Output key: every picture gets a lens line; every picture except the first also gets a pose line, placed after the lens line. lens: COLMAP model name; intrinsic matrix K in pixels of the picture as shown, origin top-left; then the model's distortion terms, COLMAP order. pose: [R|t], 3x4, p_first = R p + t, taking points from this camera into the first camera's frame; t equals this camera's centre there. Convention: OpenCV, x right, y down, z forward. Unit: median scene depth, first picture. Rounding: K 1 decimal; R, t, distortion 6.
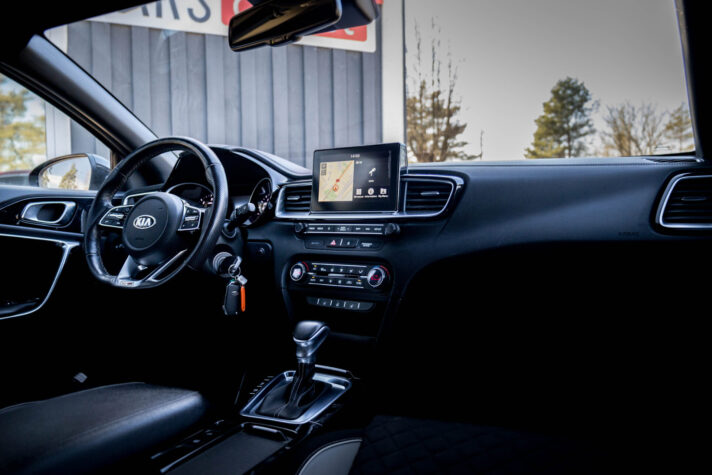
lens RADIAL K [[592.8, 0, 356.0], [0, 592.8, 237.5], [0, 0, 1]] dist [-0.004376, -0.003762]
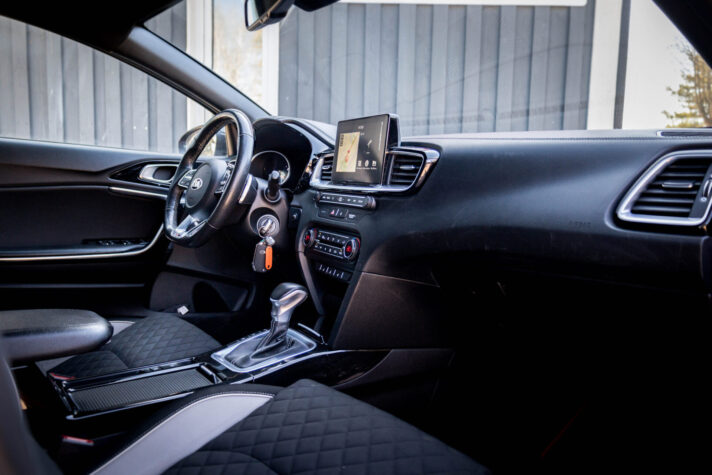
lens RADIAL K [[589.4, 0, 356.0], [0, 589.4, 237.5], [0, 0, 1]] dist [-0.000036, 0.001397]
pose [[0.894419, 0.084170, -0.439238, 0.443673], [-0.059249, 0.995774, 0.070168, -0.021394], [0.443288, -0.036735, 0.895626, 0.096311]]
